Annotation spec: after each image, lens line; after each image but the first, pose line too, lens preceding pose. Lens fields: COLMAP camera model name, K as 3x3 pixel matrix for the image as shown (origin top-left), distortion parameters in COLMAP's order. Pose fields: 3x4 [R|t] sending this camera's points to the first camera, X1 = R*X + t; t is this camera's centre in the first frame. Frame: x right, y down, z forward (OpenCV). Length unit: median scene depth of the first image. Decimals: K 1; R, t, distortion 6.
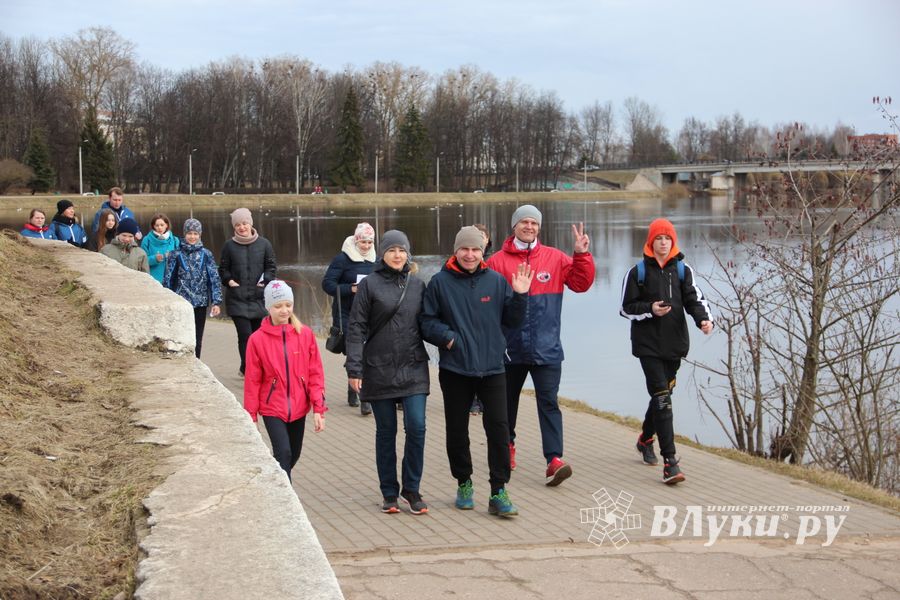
lens RADIAL K [[1578.9, 0, 447.0], [0, 1578.9, 328.0], [0, 0, 1]] dist [0.288599, 0.251347]
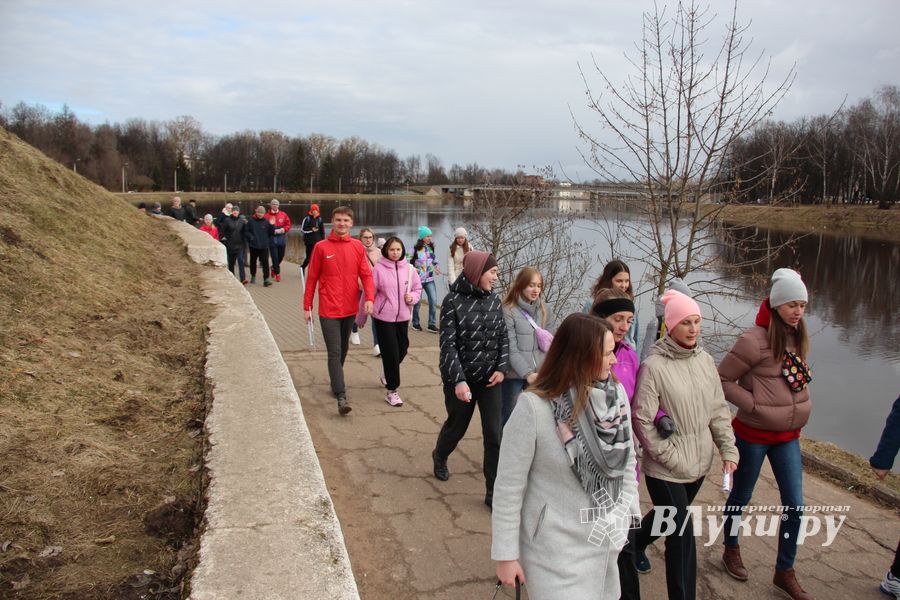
lens RADIAL K [[750.5, 0, 447.4], [0, 750.5, 318.5], [0, 0, 1]] dist [-0.136908, 0.060328]
pose [[0.991181, 0.009600, 0.132167, 0.006927], [-0.020503, 0.996472, 0.081385, -0.001317], [-0.130919, -0.083377, 0.987881, -0.043554]]
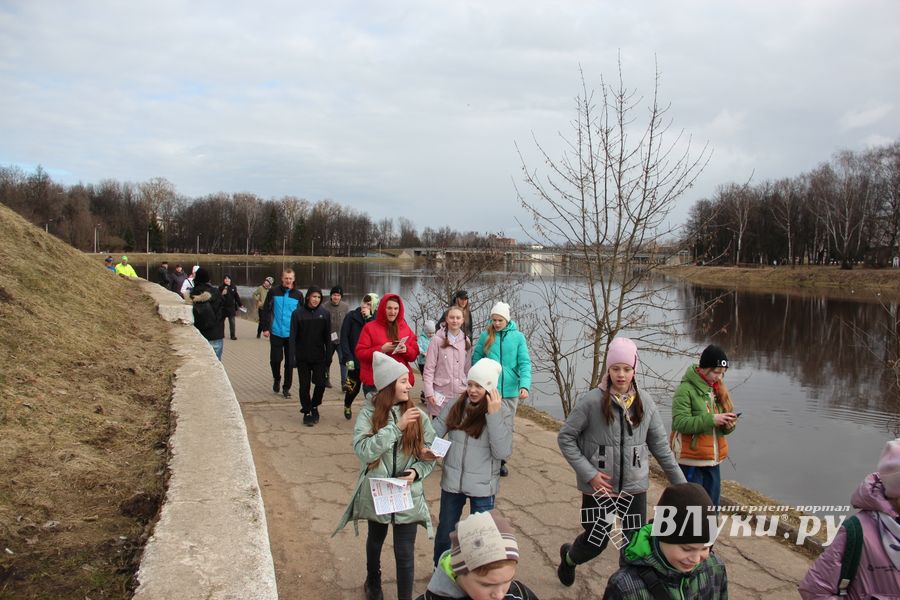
lens RADIAL K [[789.1, 0, 450.4], [0, 789.1, 322.9], [0, 0, 1]] dist [-0.106314, 0.012137]
pose [[0.988078, 0.020824, 0.152540, 0.019108], [-0.021356, 0.999770, 0.001847, 0.000404], [-0.152467, -0.005083, 0.988296, -0.101462]]
